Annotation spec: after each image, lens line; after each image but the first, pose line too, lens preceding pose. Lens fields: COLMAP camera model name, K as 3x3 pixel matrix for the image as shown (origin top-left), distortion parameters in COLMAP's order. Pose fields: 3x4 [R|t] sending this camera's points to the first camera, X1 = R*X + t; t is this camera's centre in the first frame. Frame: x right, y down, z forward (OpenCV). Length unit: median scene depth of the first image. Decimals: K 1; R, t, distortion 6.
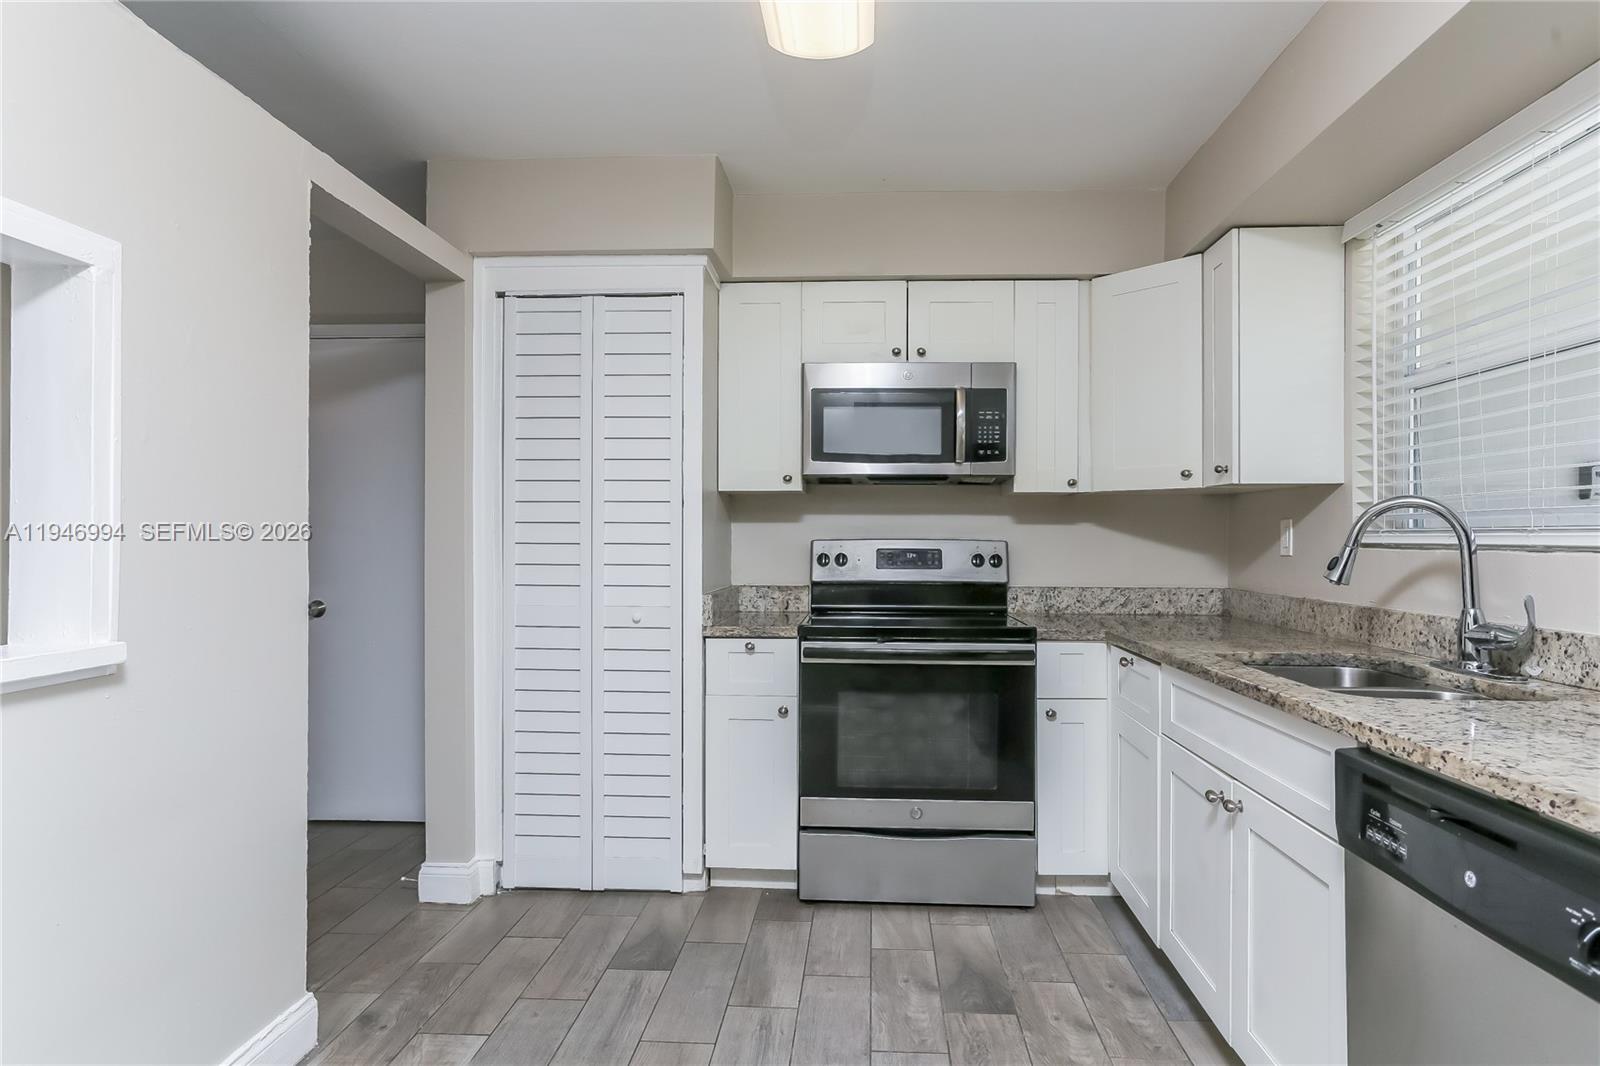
lens RADIAL K [[866.9, 0, 803.8], [0, 866.9, 533.8], [0, 0, 1]] dist [0.000240, 0.001265]
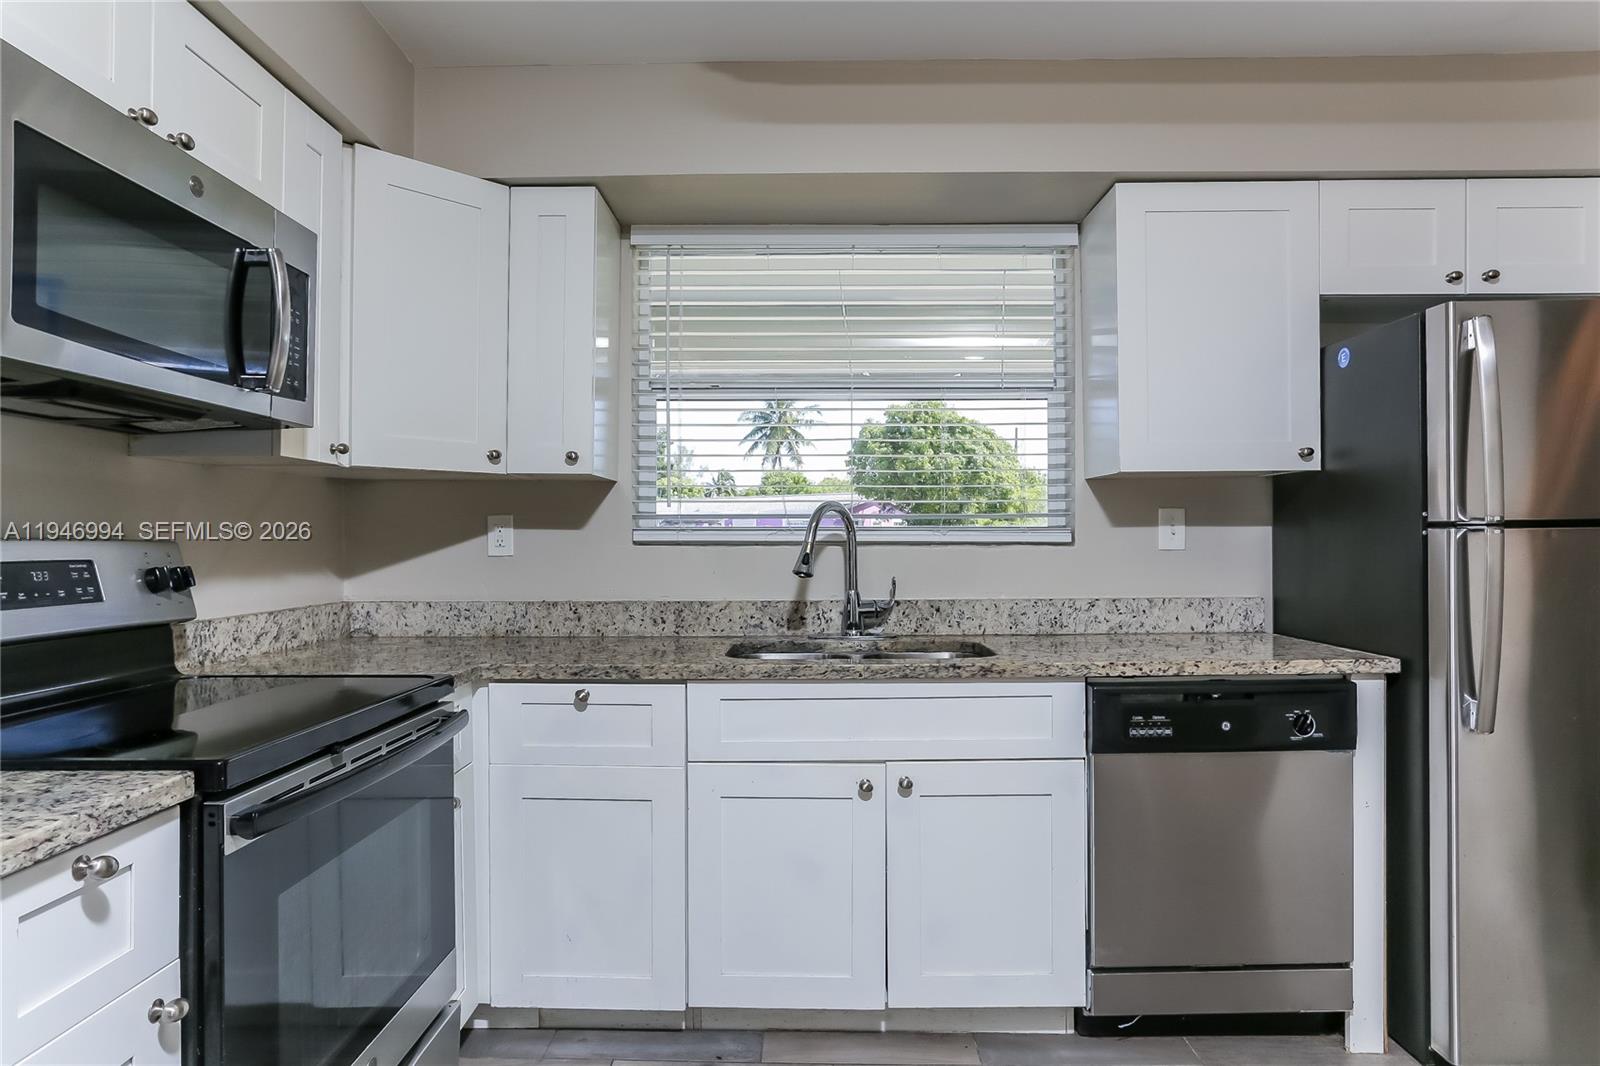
lens RADIAL K [[940.0, 0, 800.7], [0, 940.0, 530.5], [0, 0, 1]] dist [-0.021942, -0.000702]
pose [[-0.055523, 0.006099, 0.998439, -0.396798], [-0.005654, 0.999963, -0.006423, 0.003251], [-0.998441, -0.006001, -0.055486, 0.703848]]
